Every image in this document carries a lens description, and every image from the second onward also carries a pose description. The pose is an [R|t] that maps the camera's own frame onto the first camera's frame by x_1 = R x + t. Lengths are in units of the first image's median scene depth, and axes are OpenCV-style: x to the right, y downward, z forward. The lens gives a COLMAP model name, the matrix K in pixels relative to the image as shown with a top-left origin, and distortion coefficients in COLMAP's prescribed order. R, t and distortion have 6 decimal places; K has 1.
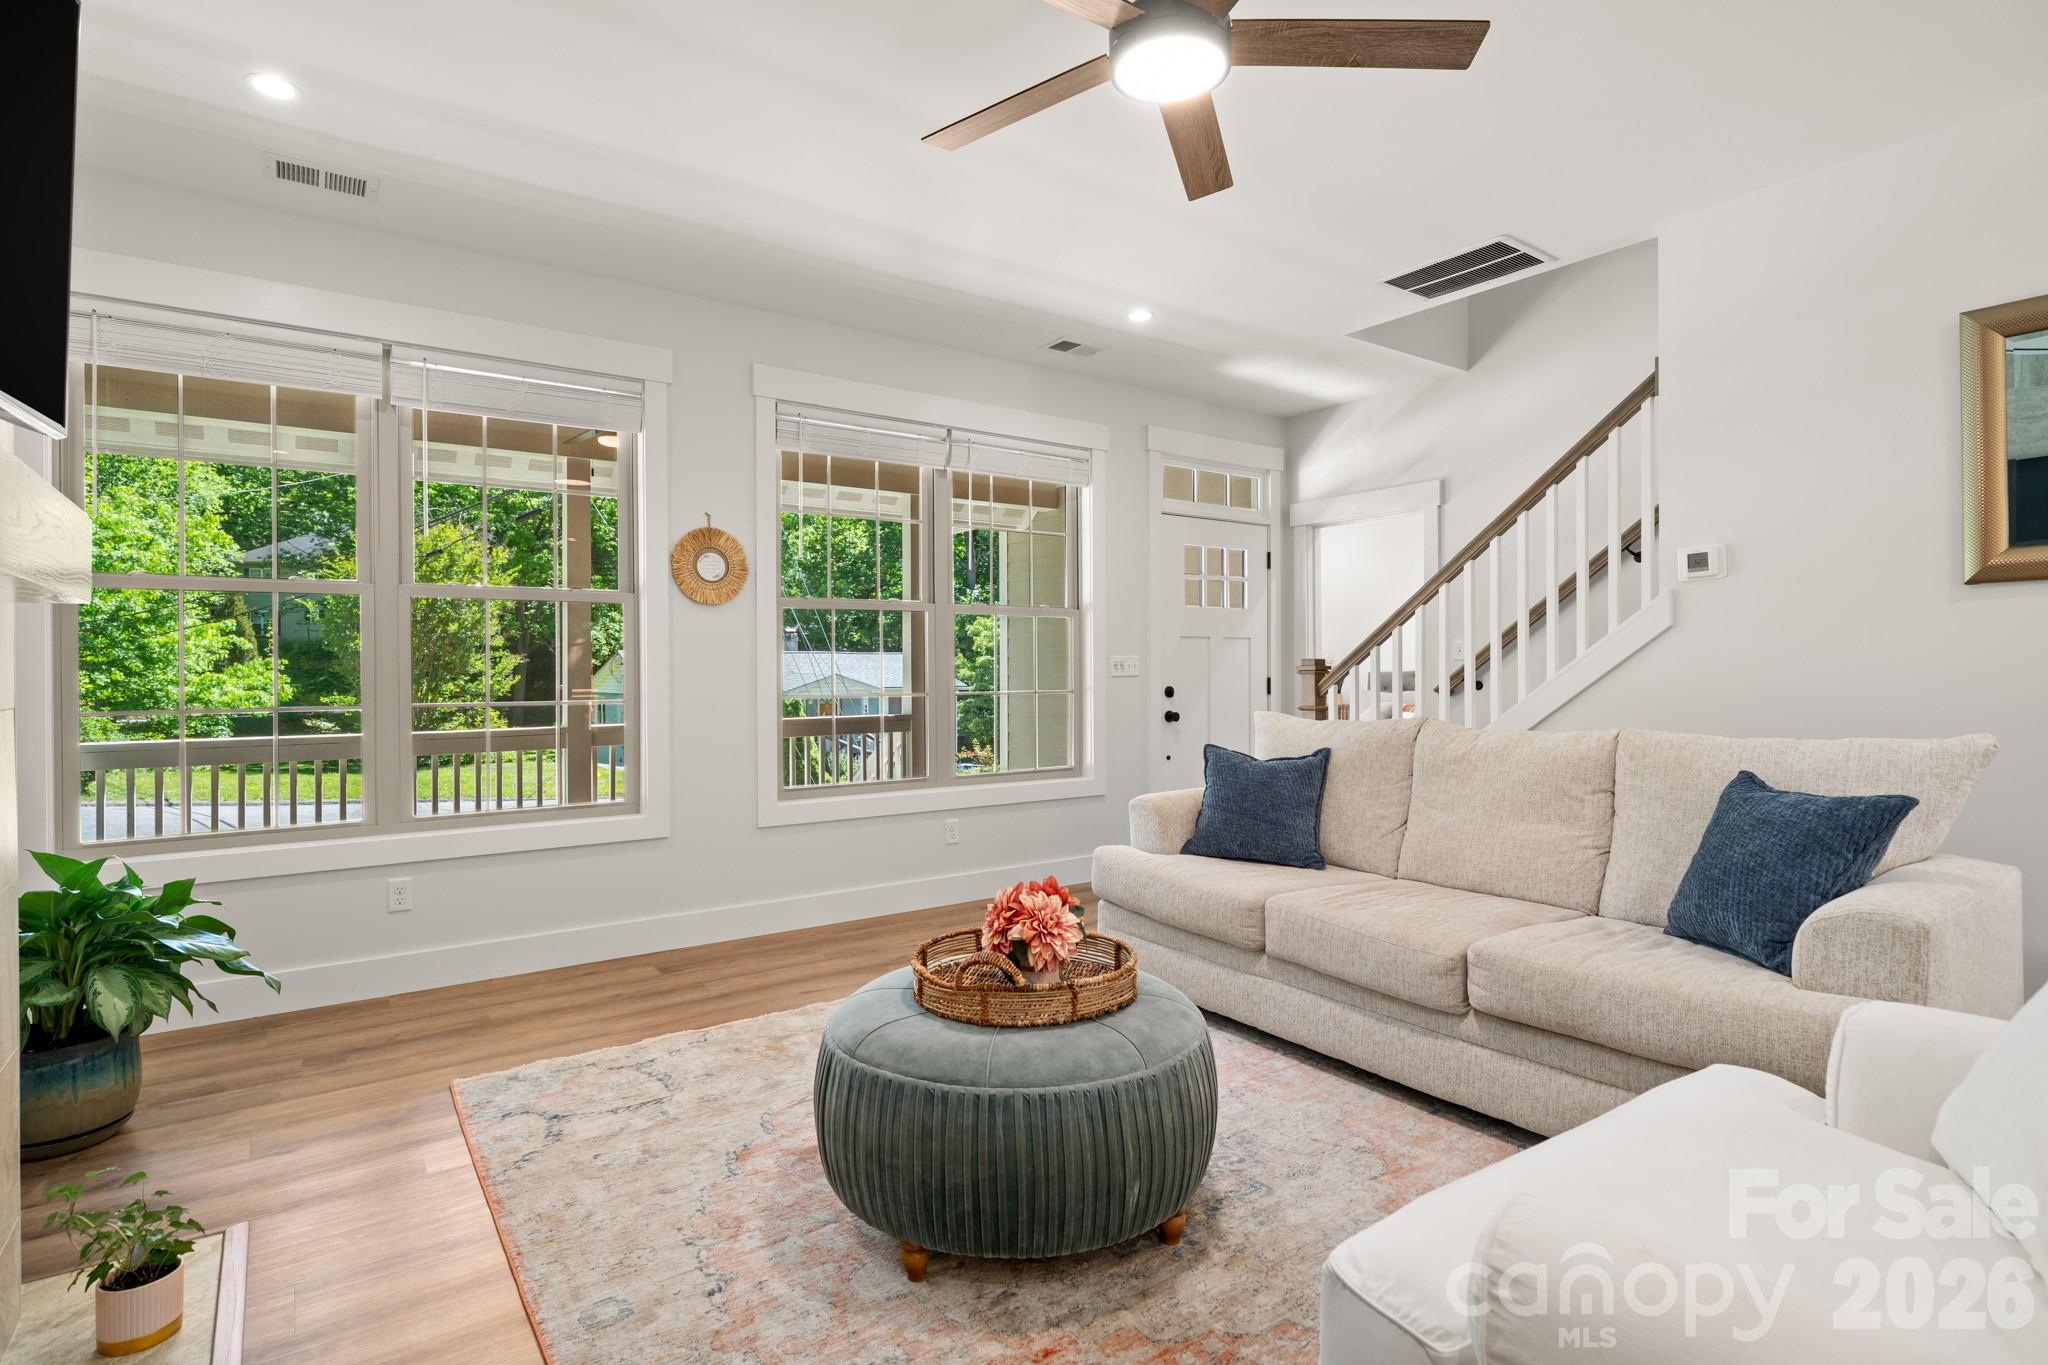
lens RADIAL K [[1033.0, 0, 1030.5], [0, 1033.0, 664.8], [0, 0, 1]] dist [-0.001127, 0.000559]
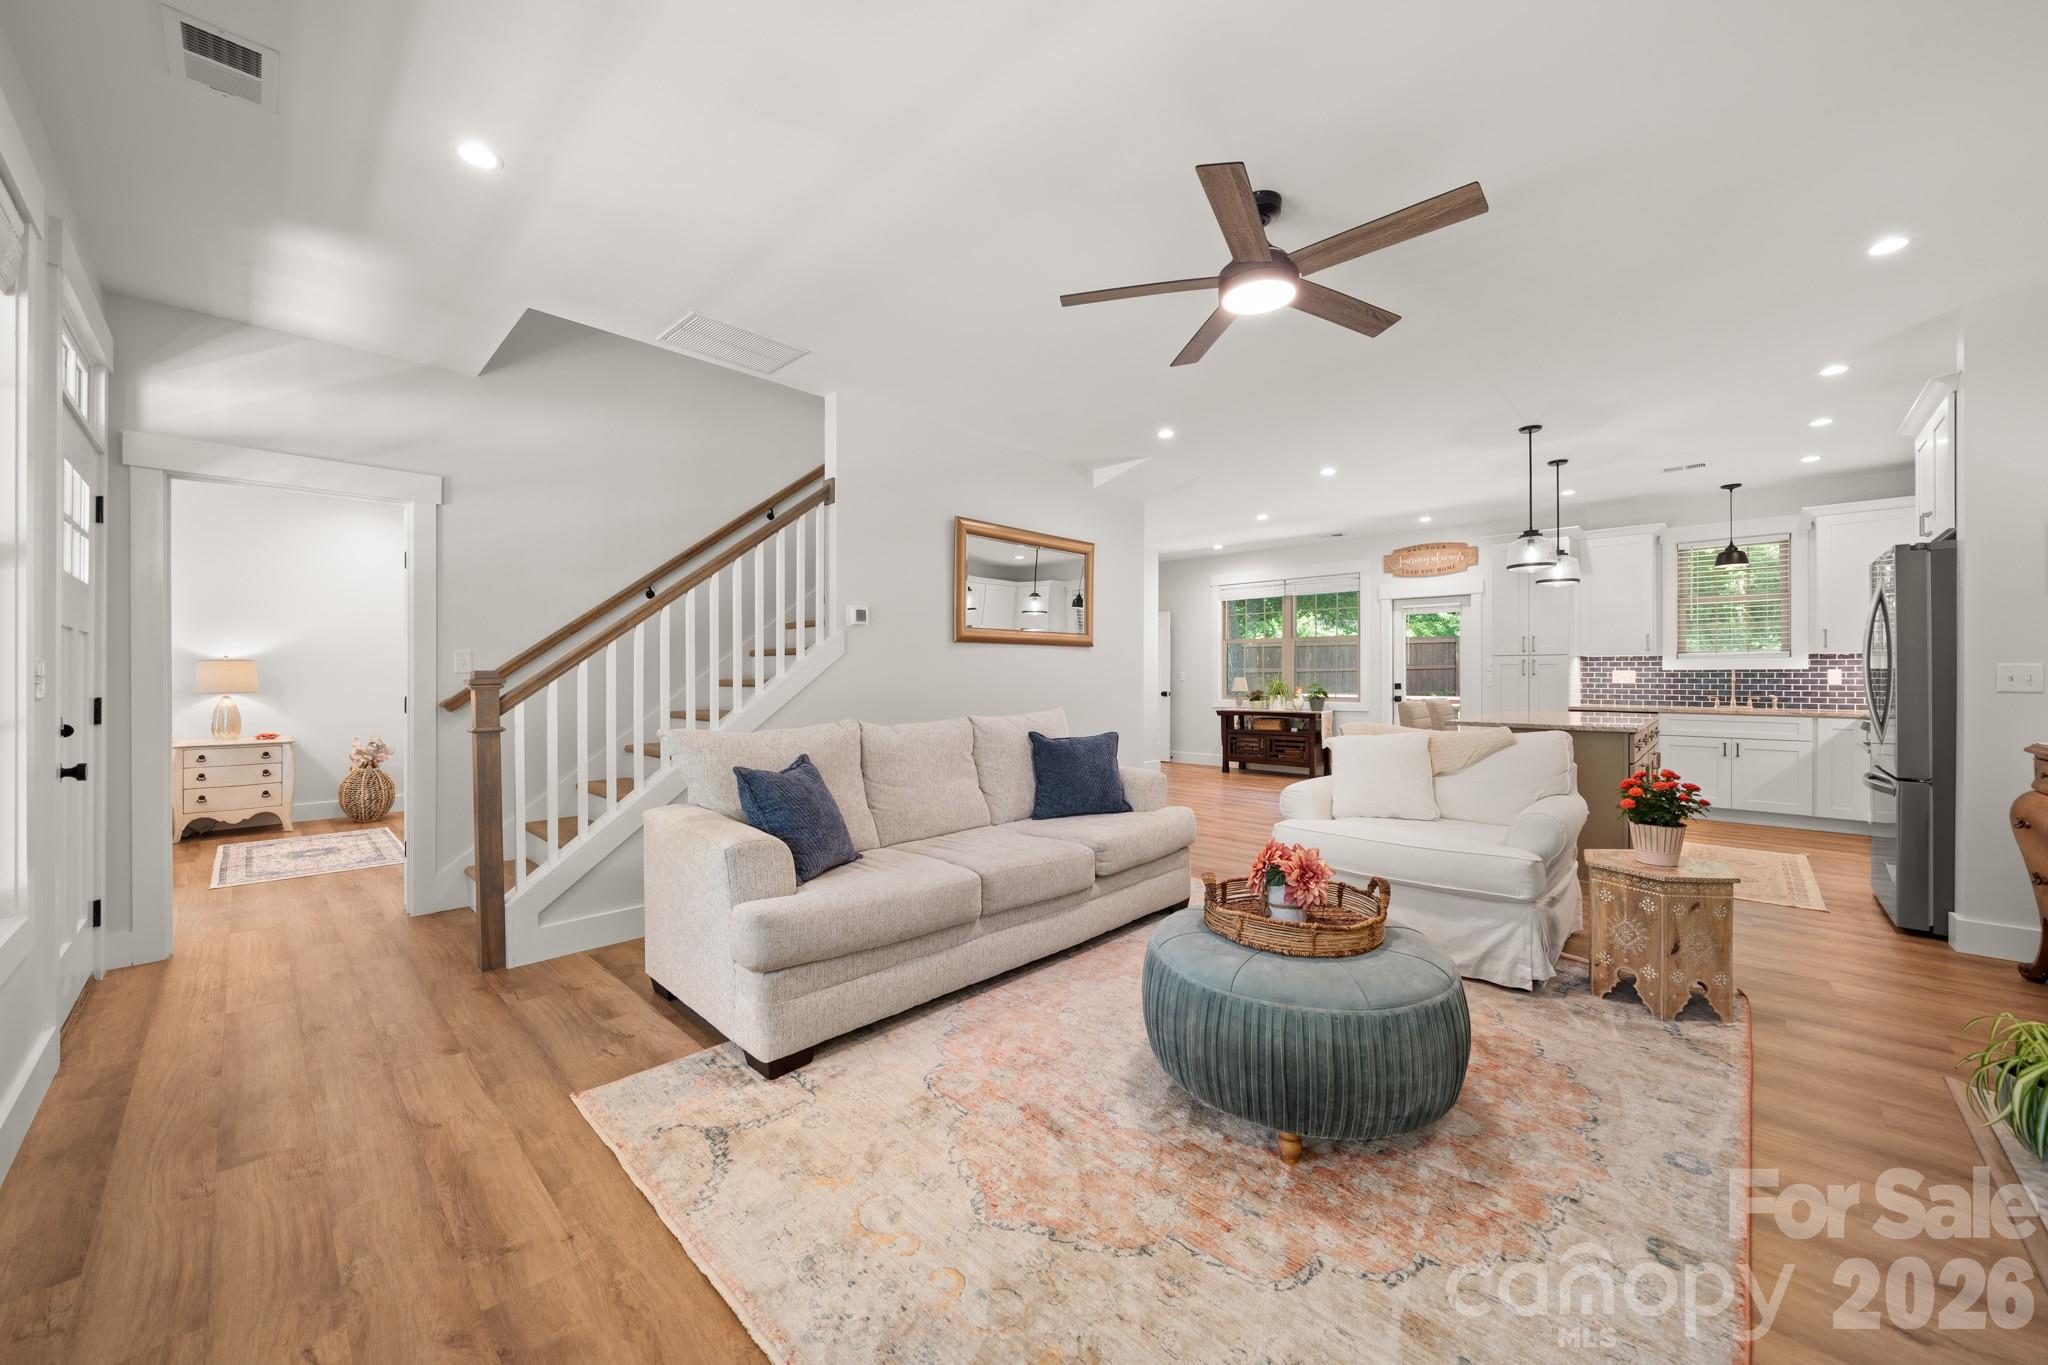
lens RADIAL K [[769.4, 0, 1022.0], [0, 769.4, 670.6], [0, 0, 1]] dist [-0.003915, 0.000373]
pose [[-0.186919, 0.012950, 0.982290, -0.475620], [-0.001855, 0.999907, -0.013535, 0.002388], [-0.982374, -0.004352, -0.186877, 0.797492]]
